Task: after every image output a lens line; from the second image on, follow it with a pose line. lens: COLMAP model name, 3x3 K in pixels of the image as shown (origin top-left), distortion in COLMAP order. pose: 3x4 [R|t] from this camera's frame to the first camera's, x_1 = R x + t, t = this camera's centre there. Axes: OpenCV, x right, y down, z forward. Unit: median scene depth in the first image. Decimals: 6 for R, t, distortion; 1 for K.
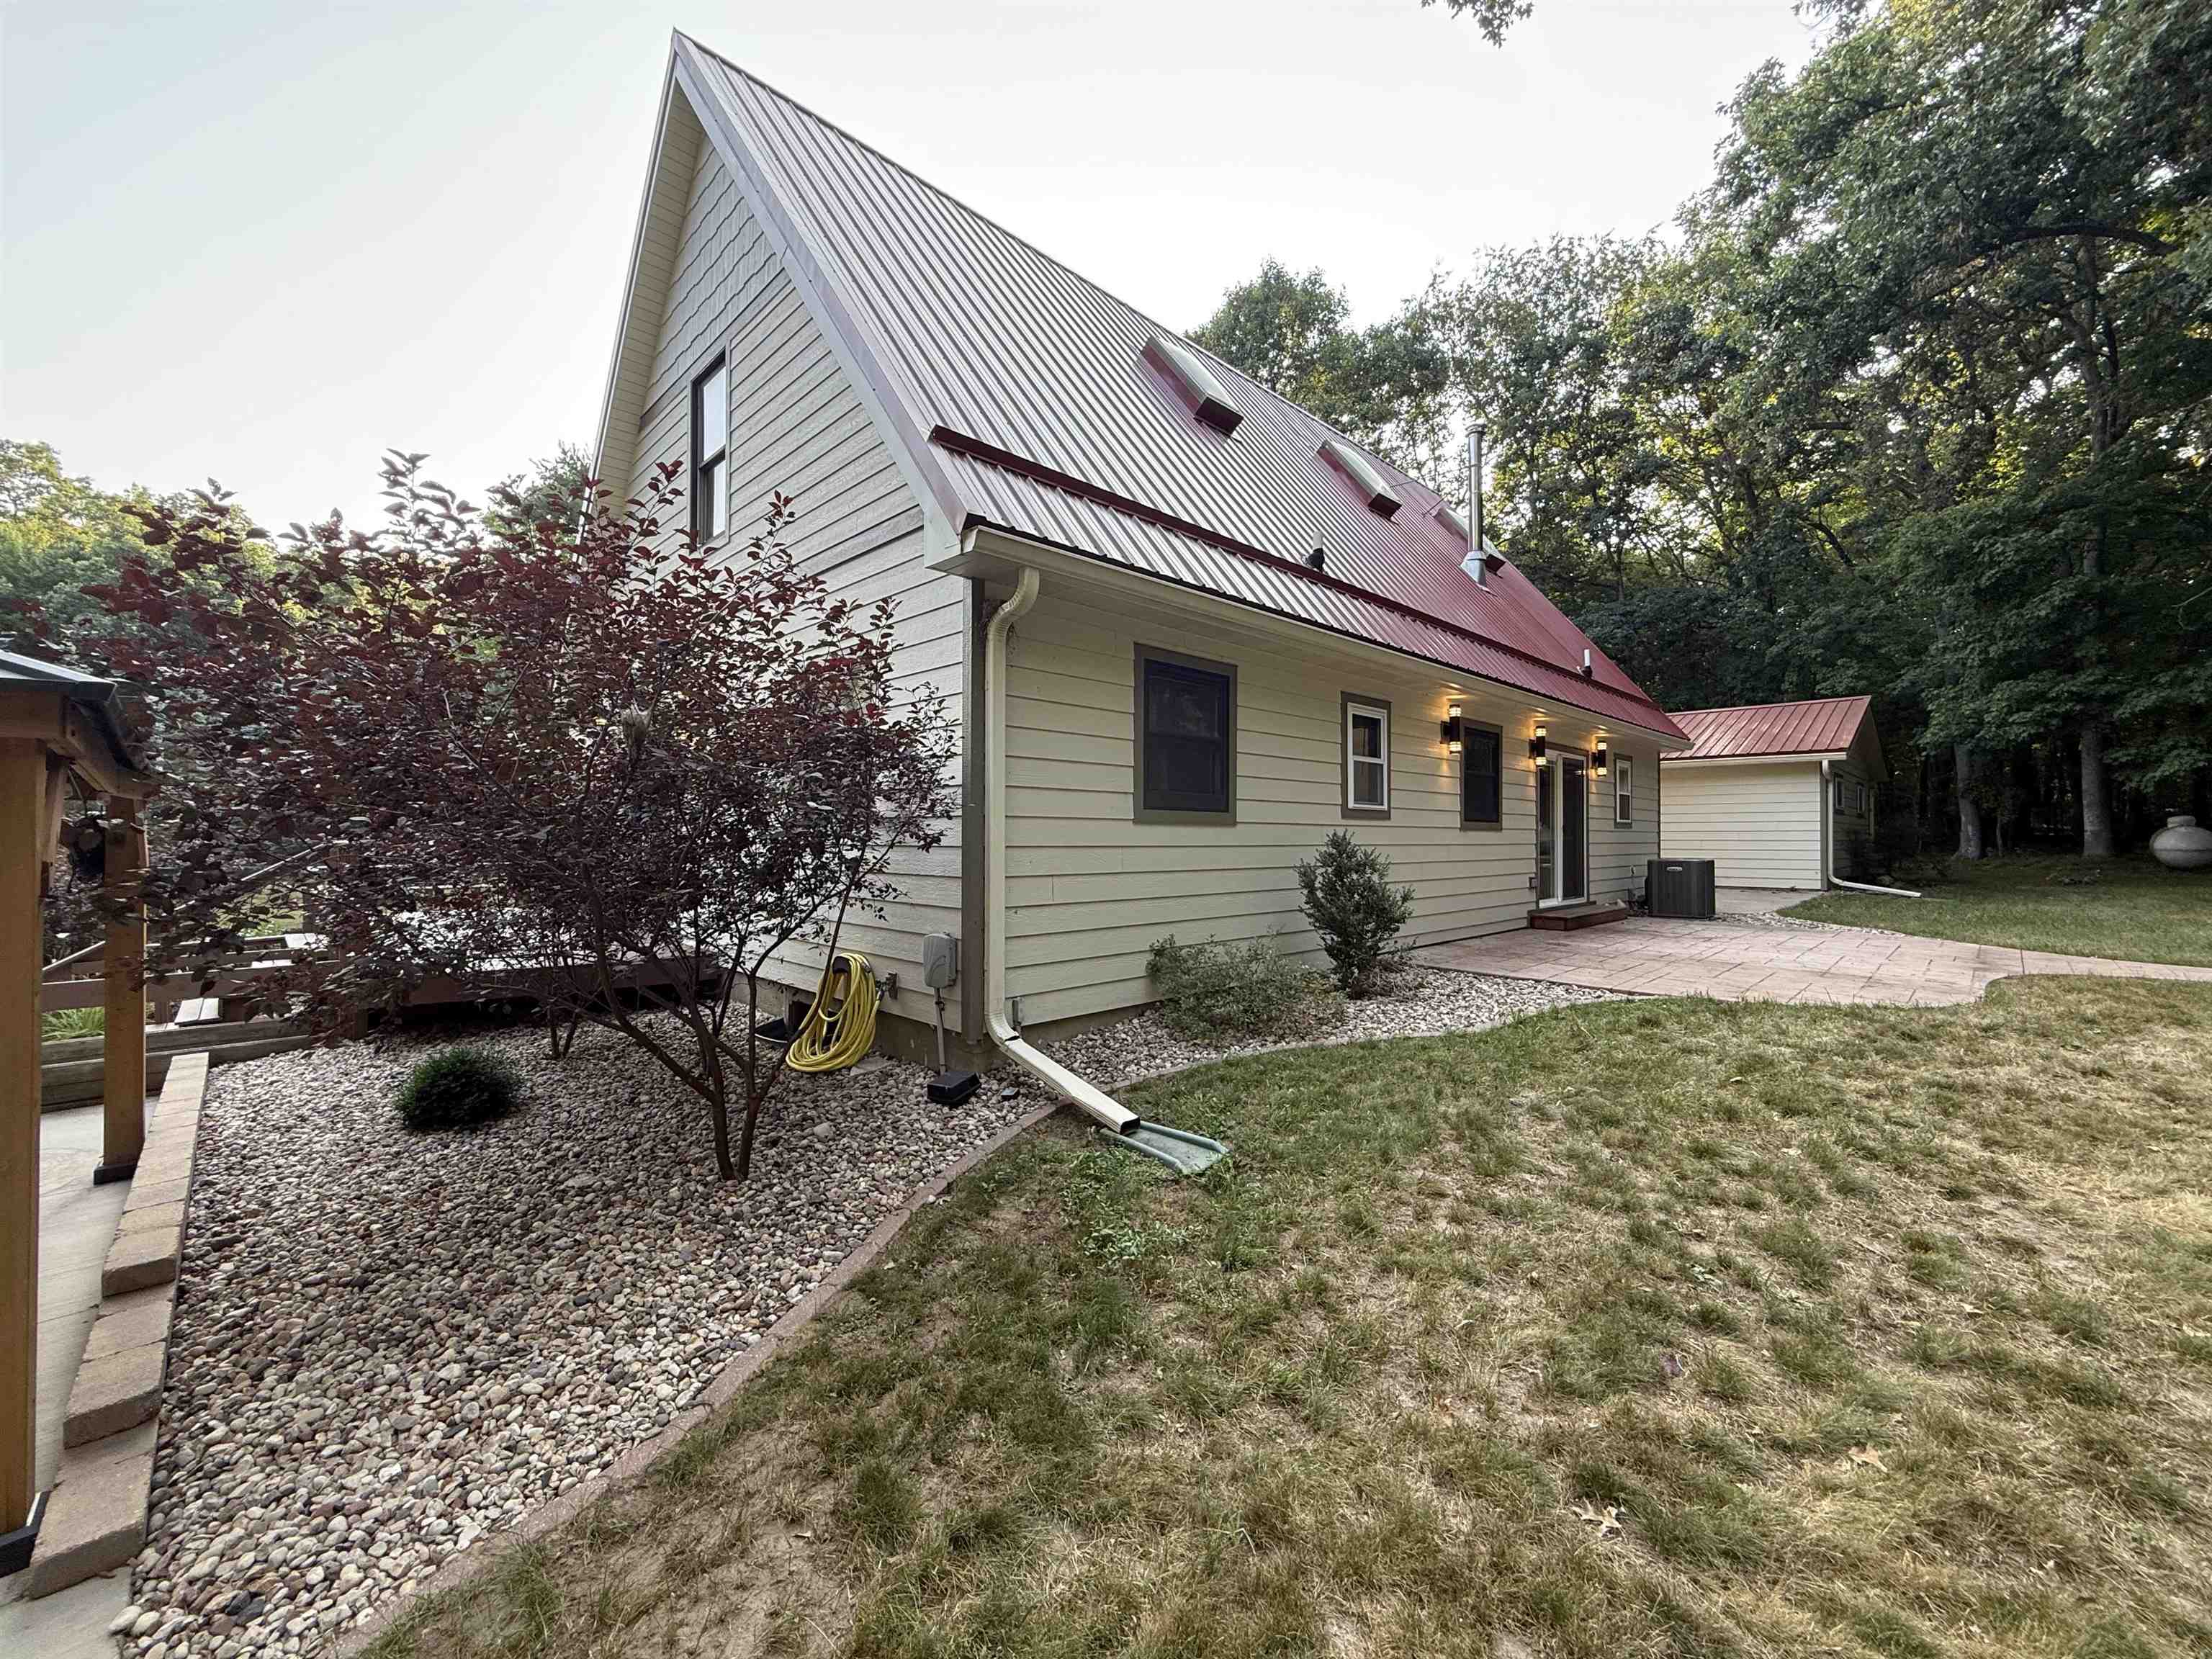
lens RADIAL K [[883.2, 0, 1099.1], [0, 883.2, 825.8], [0, 0, 1]] dist [0.000928, 0.000223]
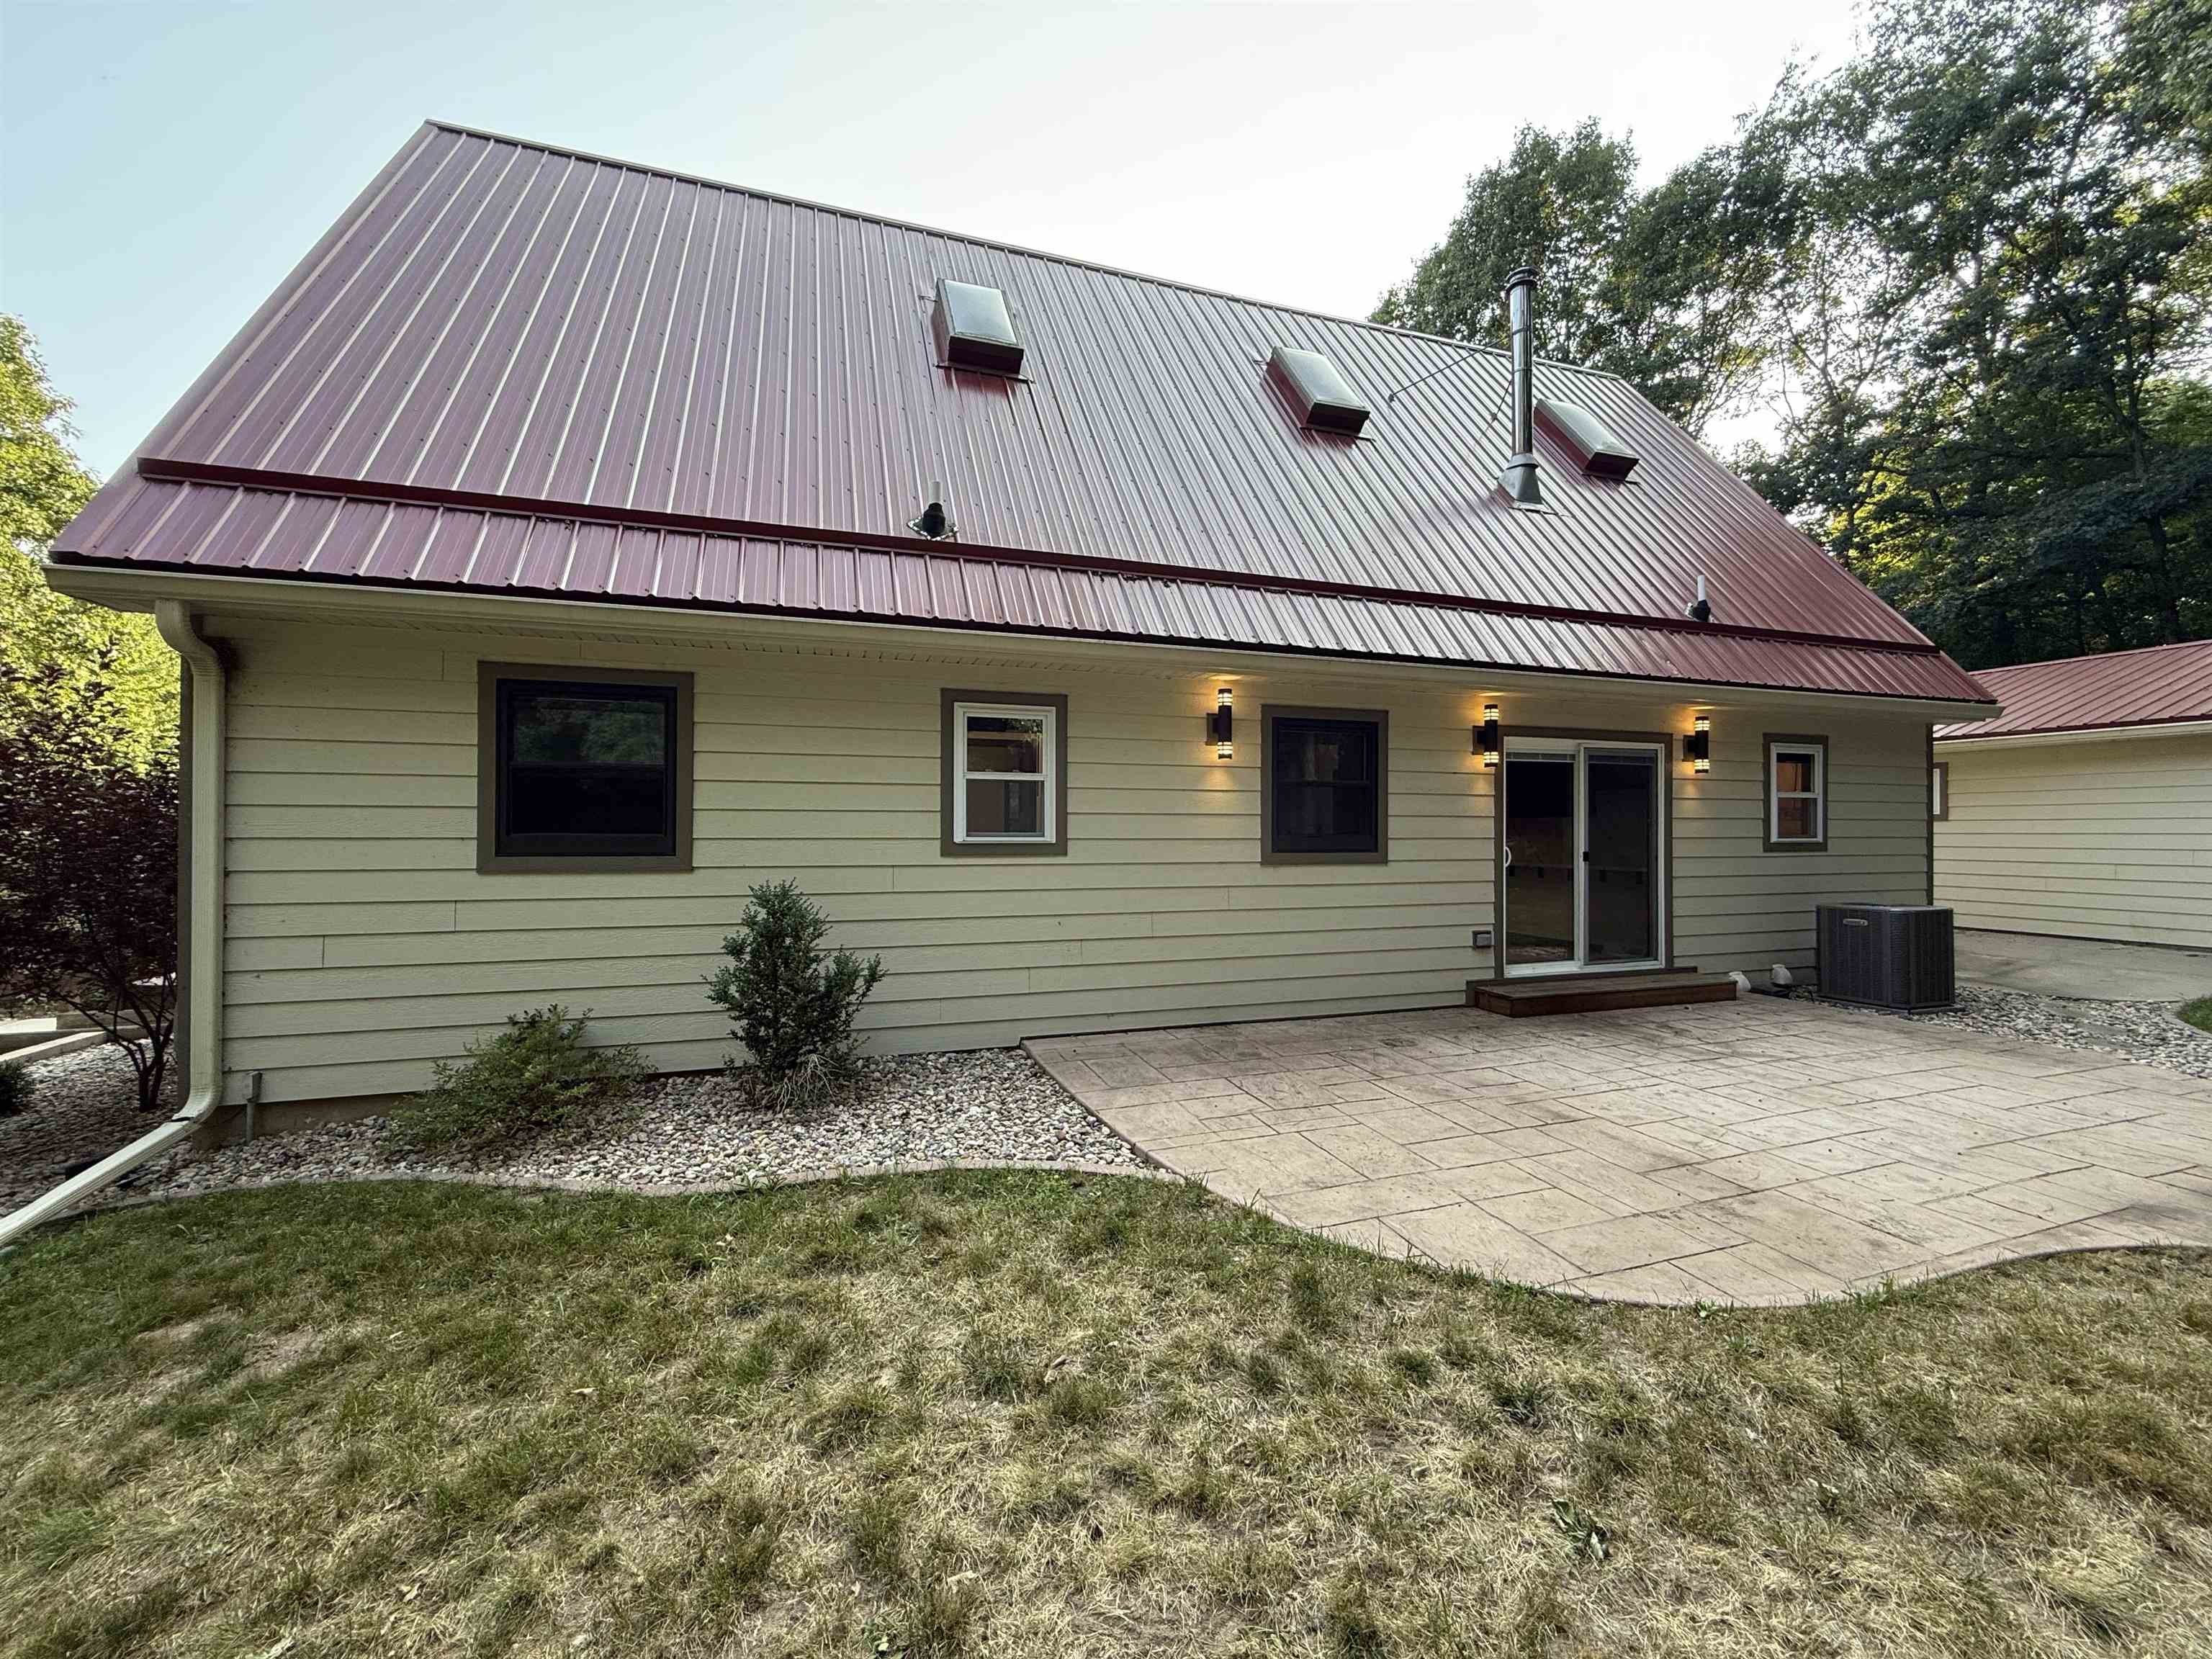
lens RADIAL K [[883.2, 0, 1099.1], [0, 883.2, 825.8], [0, 0, 1]] dist [0.000928, 0.000223]
pose [[0.901368, -0.003830, -0.433038, 0.521837], [0.006388, 0.999970, 0.004453, -0.026675], [0.433008, -0.006780, 0.901365, 0.269266]]
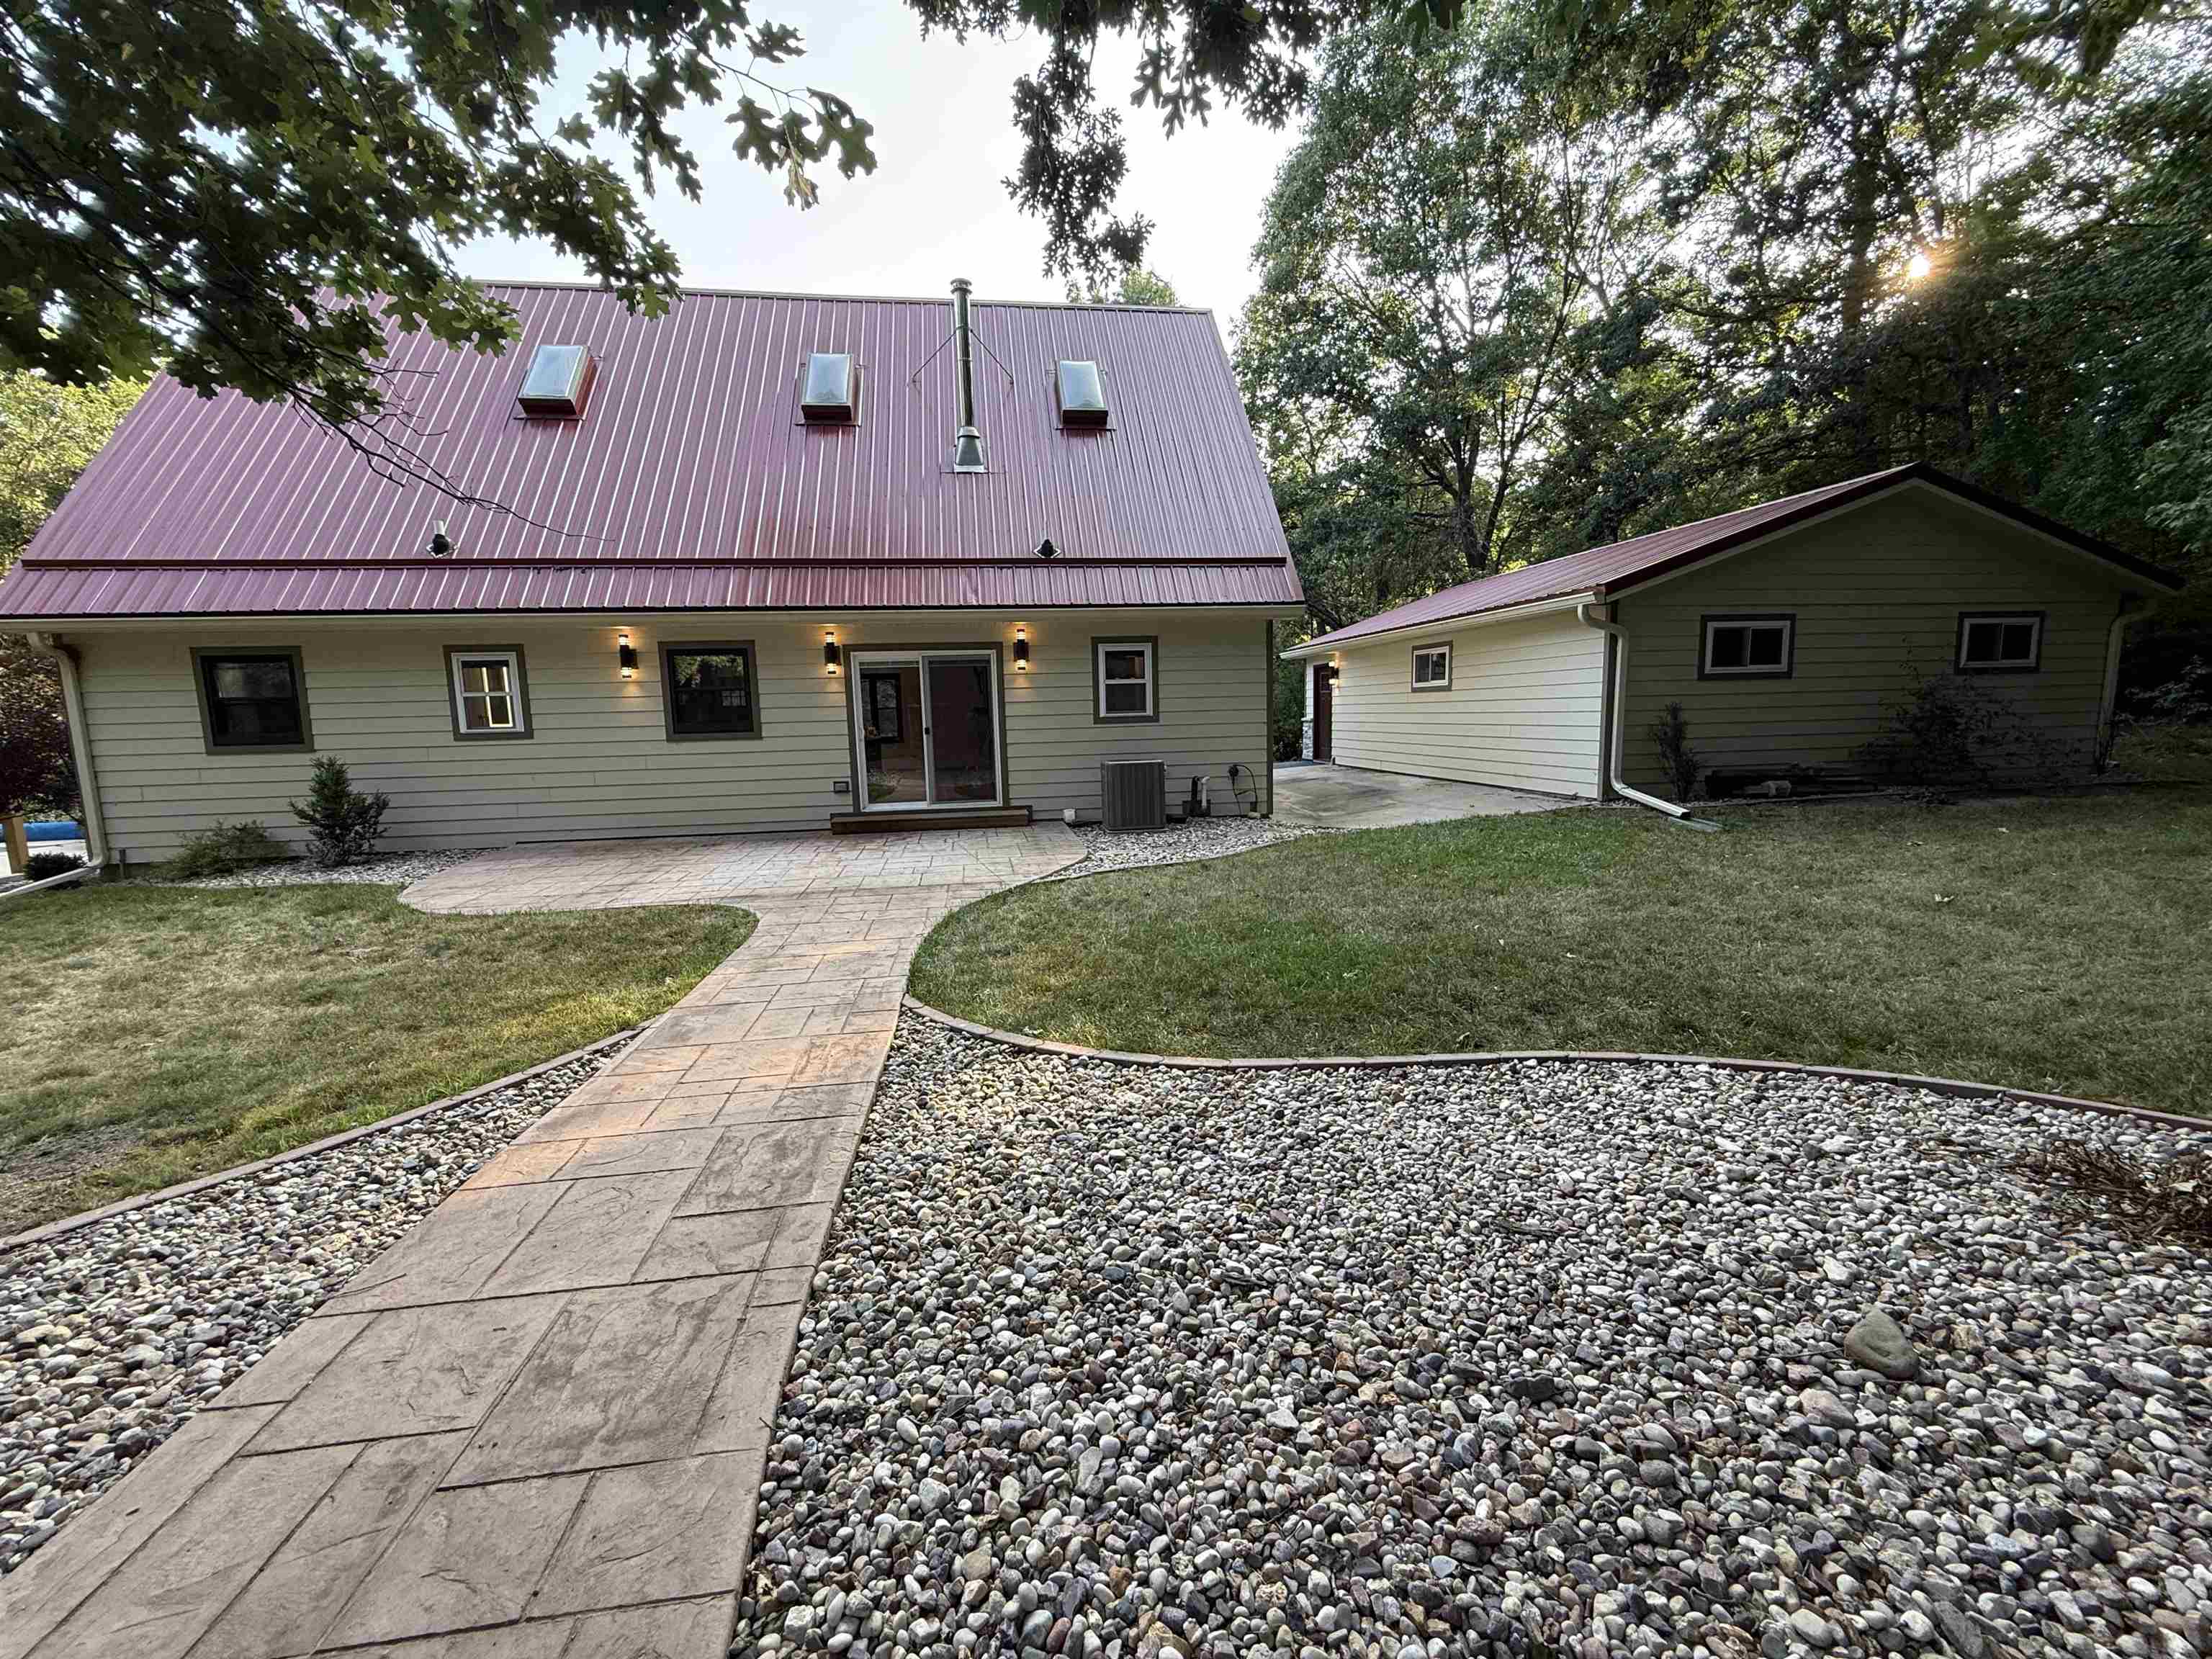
lens RADIAL K [[886.3, 0, 1104.4], [0, 886.3, 810.2], [0, 0, 1]] dist [0.008853, 0.000092]
pose [[0.801272, 0.042113, -0.596817, 1.365499], [0.037490, 0.992025, 0.120333, -0.021836], [0.597125, -0.118794, 0.793303, 0.356803]]
